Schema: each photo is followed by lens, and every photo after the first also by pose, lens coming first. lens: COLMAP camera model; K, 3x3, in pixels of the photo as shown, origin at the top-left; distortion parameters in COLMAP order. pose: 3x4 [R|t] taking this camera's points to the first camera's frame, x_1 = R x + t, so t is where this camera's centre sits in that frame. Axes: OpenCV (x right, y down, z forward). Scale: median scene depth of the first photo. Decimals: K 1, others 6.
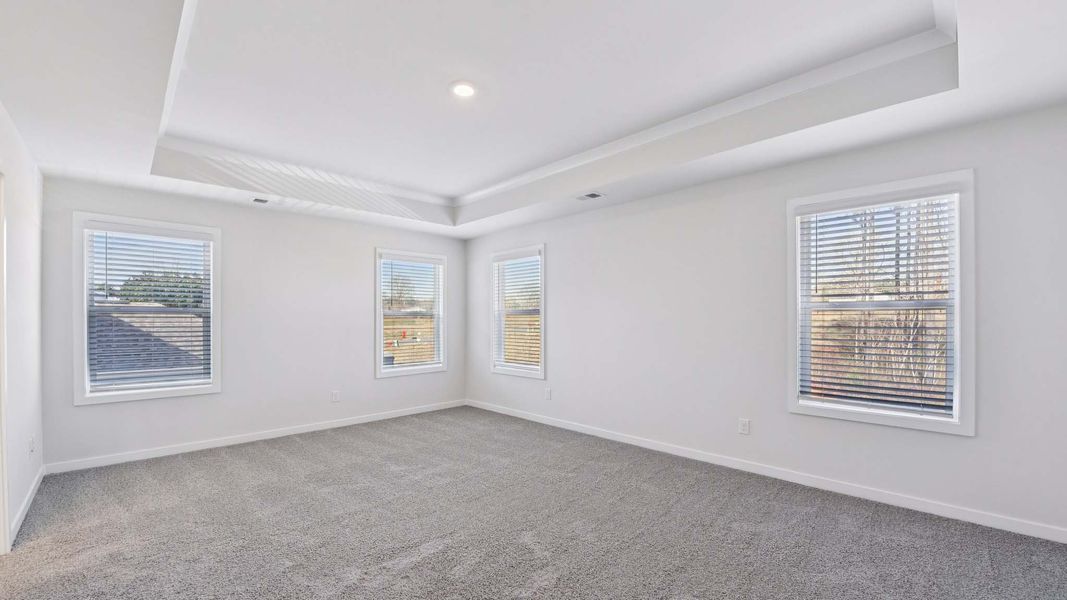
lens RADIAL K [[429.2, 0, 534.0], [0, 429.2, 313.8], [0, 0, 1]] dist [-0.015294, -0.000524]
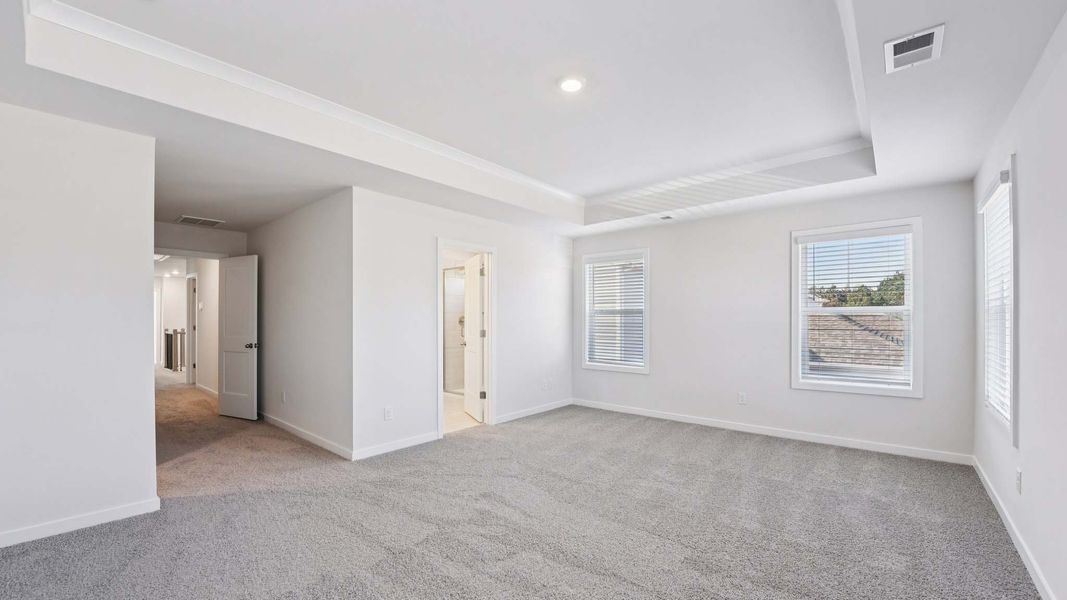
lens RADIAL K [[429.2, 0, 534.0], [0, 429.2, 313.8], [0, 0, 1]] dist [-0.015294, -0.000524]
pose [[0.085192, -0.009360, -0.996321, 0.497006], [0.014250, 0.999865, -0.008175, 0.005725], [0.996263, -0.013501, 0.085314, 0.510231]]
